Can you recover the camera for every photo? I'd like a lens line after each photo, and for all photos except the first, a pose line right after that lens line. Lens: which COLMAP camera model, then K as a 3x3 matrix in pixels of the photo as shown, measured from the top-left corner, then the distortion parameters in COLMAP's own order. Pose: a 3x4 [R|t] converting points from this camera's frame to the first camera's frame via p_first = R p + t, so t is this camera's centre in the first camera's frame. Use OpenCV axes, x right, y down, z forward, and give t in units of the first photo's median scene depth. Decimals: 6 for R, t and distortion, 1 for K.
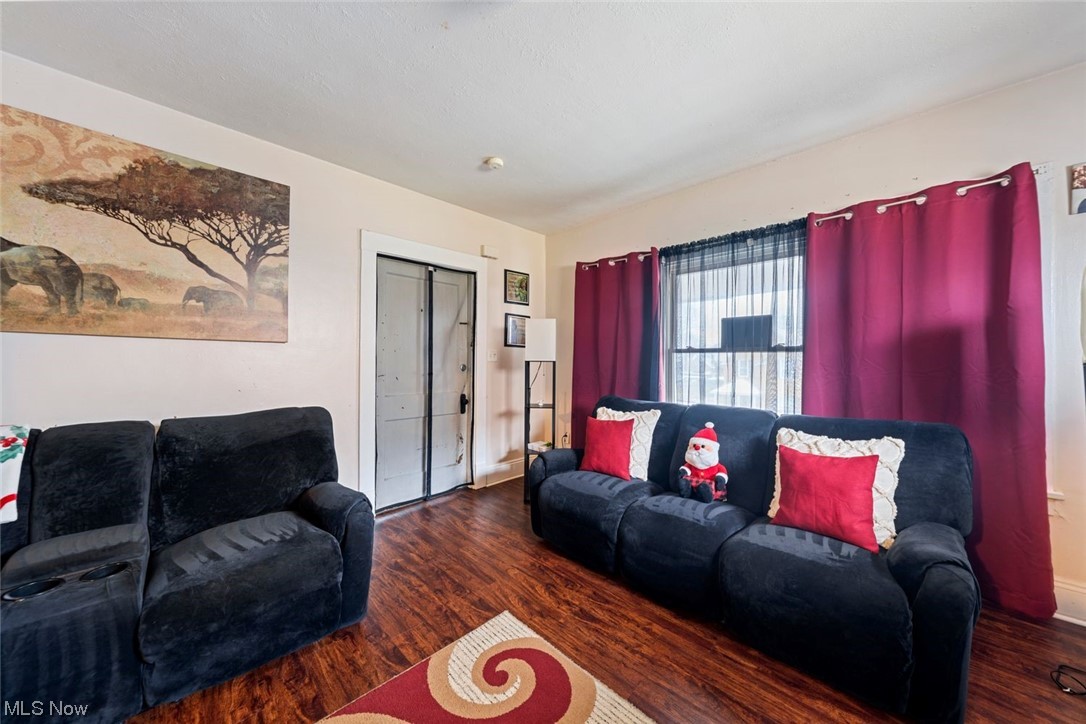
lens RADIAL K [[372.2, 0, 546.3], [0, 372.2, 359.4], [0, 0, 1]] dist [-0.003487, 0.000609]
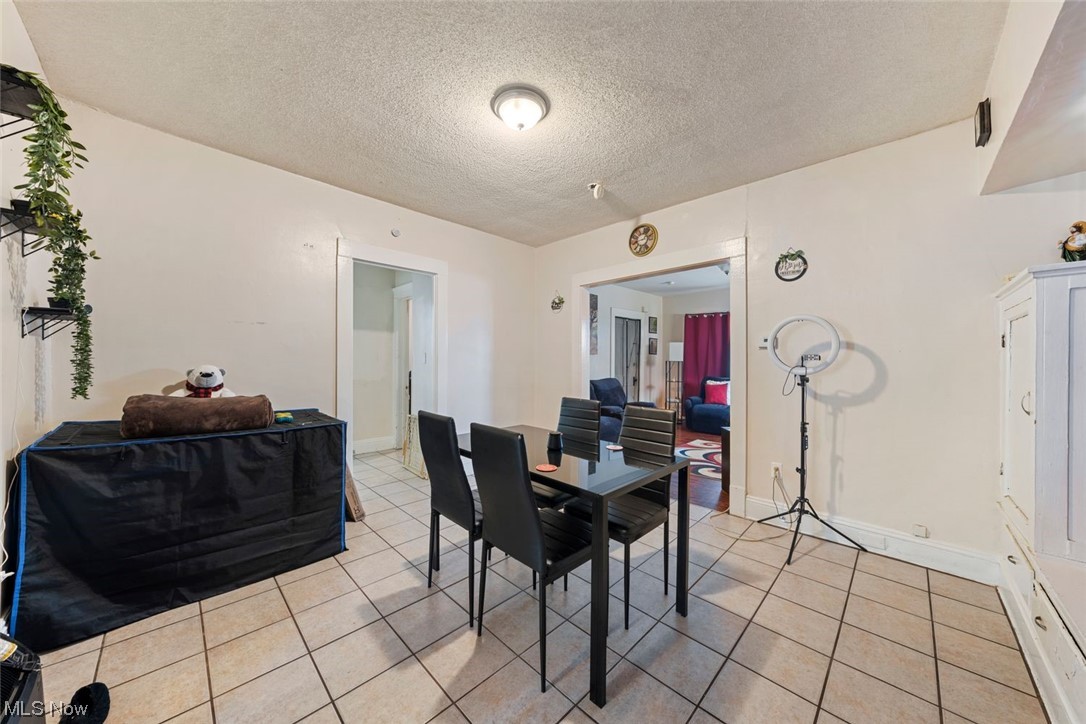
lens RADIAL K [[372.2, 0, 548.9], [0, 372.2, 360.7], [0, 0, 1]] dist [-0.003487, 0.000609]
pose [[0.999989, -0.003592, 0.003125, -1.137881], [0.003585, 0.999991, 0.002187, -0.009272], [-0.003133, -0.002175, 0.999993, -1.784195]]
